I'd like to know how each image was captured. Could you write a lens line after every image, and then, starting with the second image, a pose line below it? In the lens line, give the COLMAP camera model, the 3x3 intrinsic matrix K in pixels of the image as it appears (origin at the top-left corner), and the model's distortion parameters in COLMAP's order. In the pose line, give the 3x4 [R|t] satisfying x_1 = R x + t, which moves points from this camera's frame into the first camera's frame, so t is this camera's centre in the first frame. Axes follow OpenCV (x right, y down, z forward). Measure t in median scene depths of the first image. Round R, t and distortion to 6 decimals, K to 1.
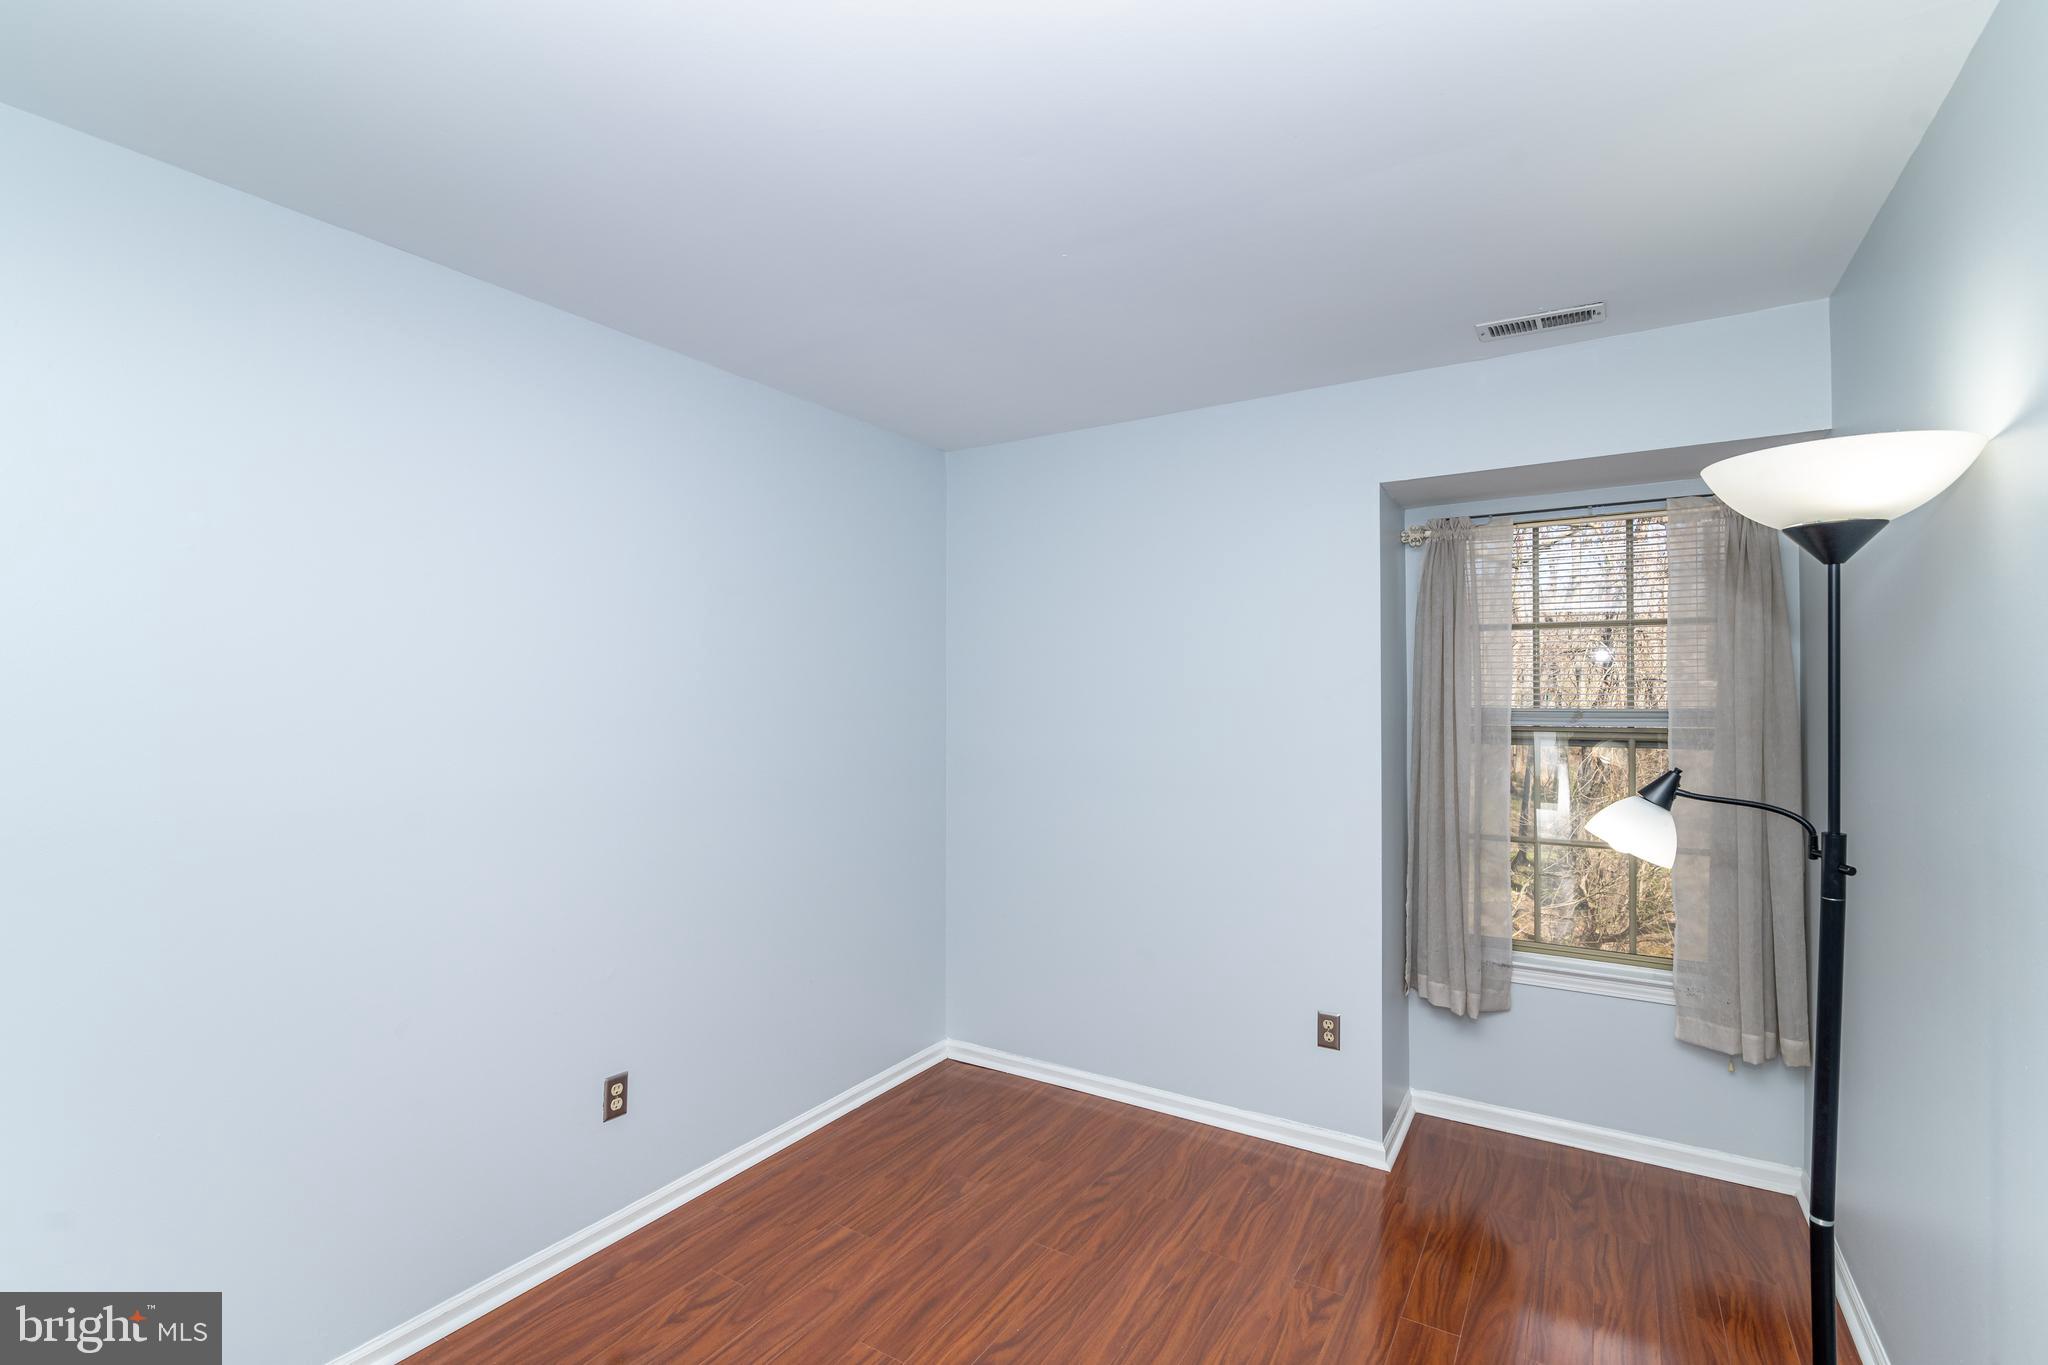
lens RADIAL K [[927.4, 0, 1021.6], [0, 927.4, 685.9], [0, 0, 1]] dist [-0.001455, -0.000220]
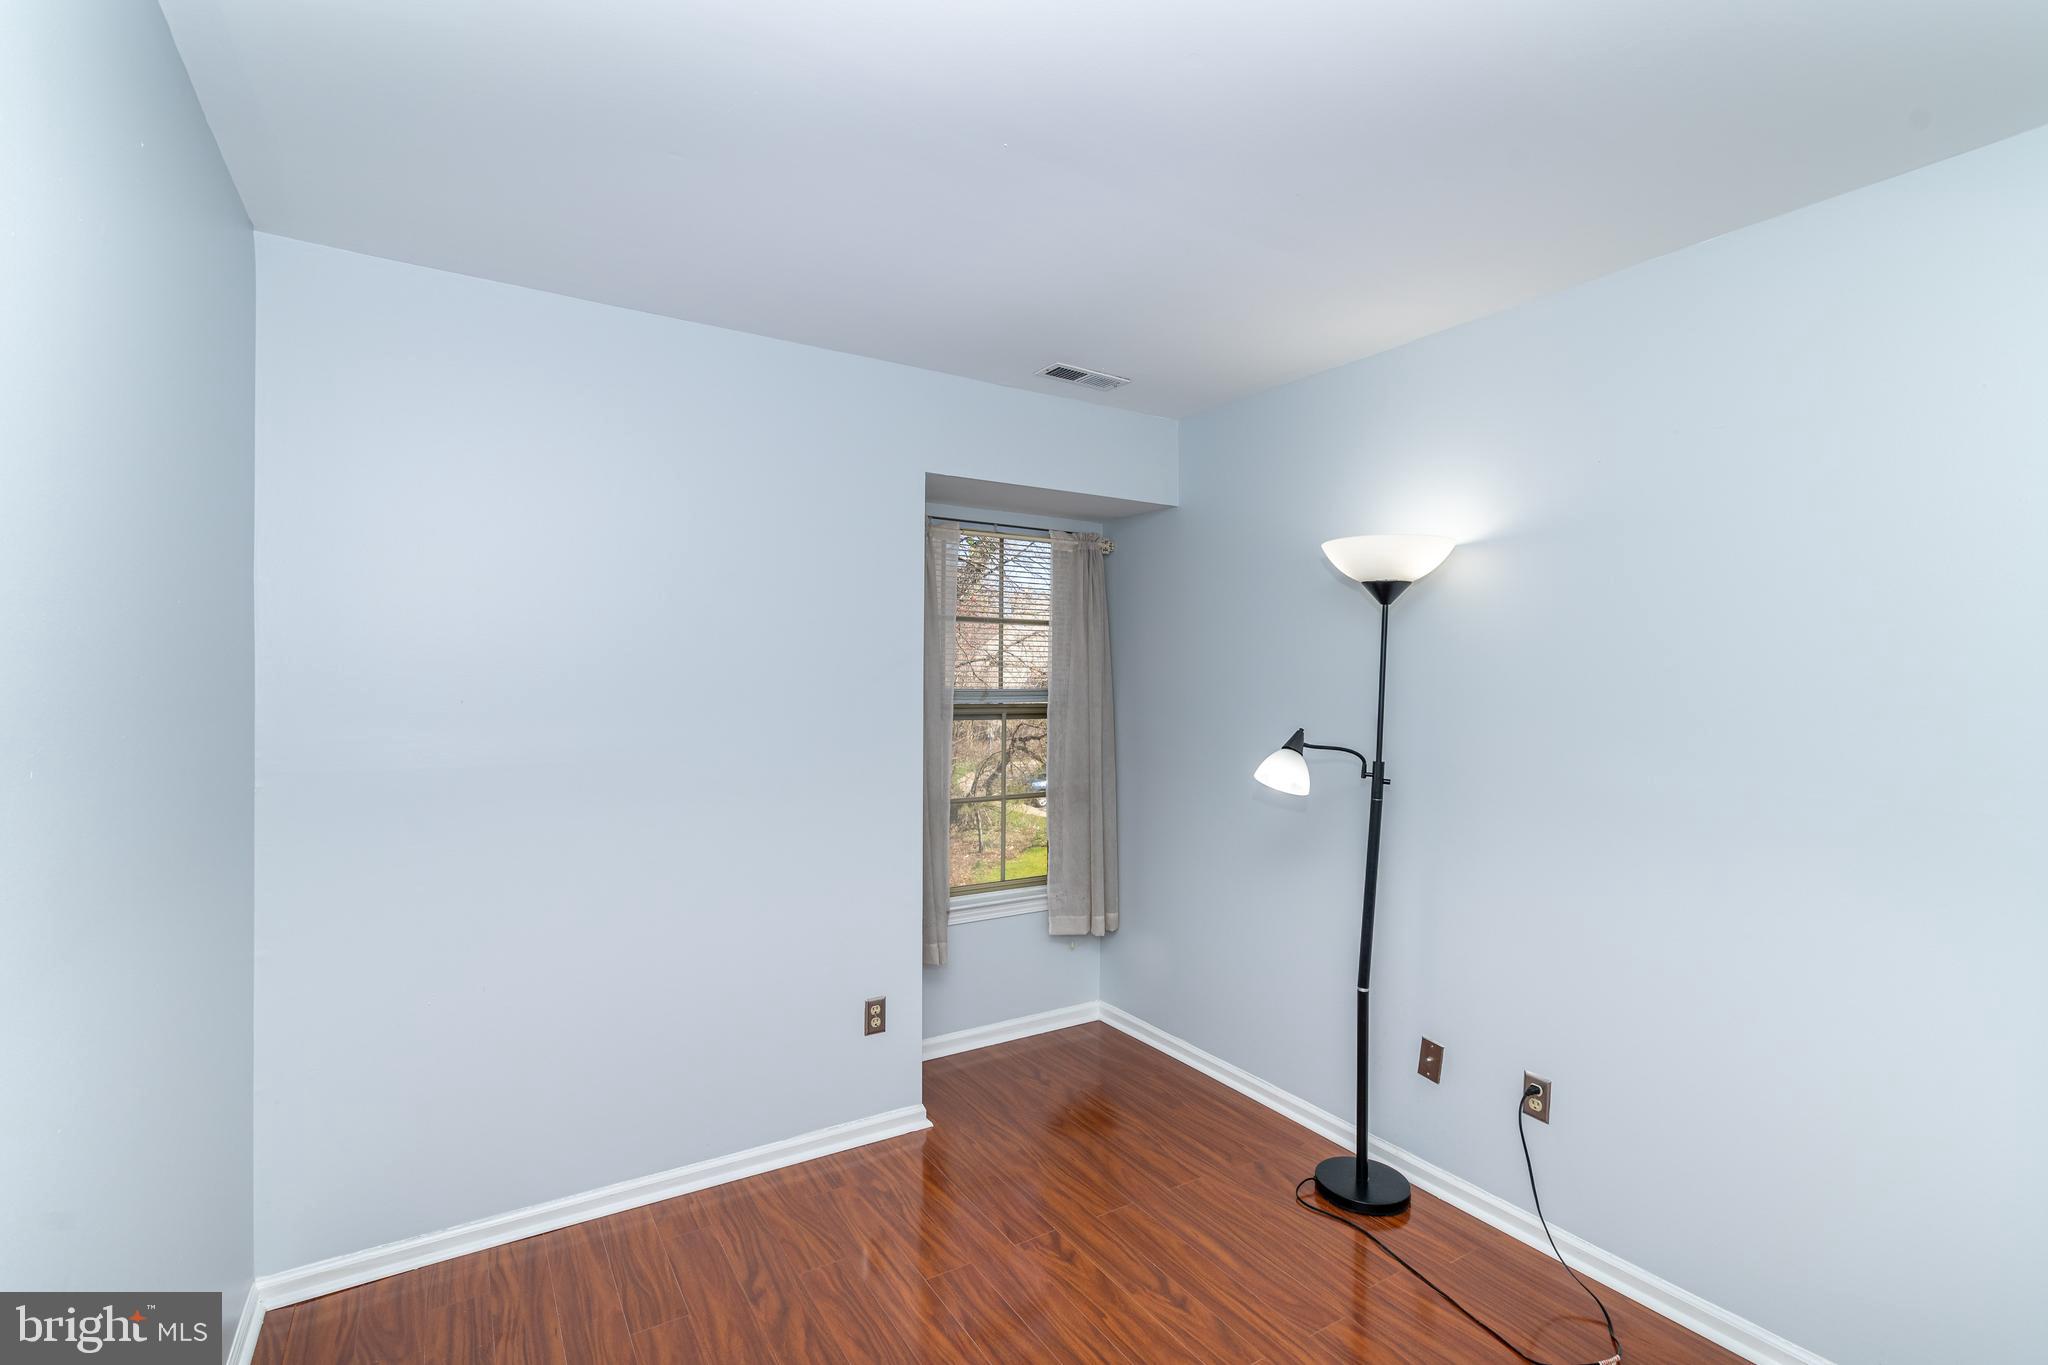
lens RADIAL K [[927.4, 0, 1025.8], [0, 927.4, 684.9], [0, 0, 1]] dist [-0.001455, -0.000220]
pose [[0.429490, -0.000253, 0.903071, -0.520381], [-0.019472, 0.999765, 0.009541, 0.007083], [-0.902861, -0.021683, 0.429384, 0.463355]]
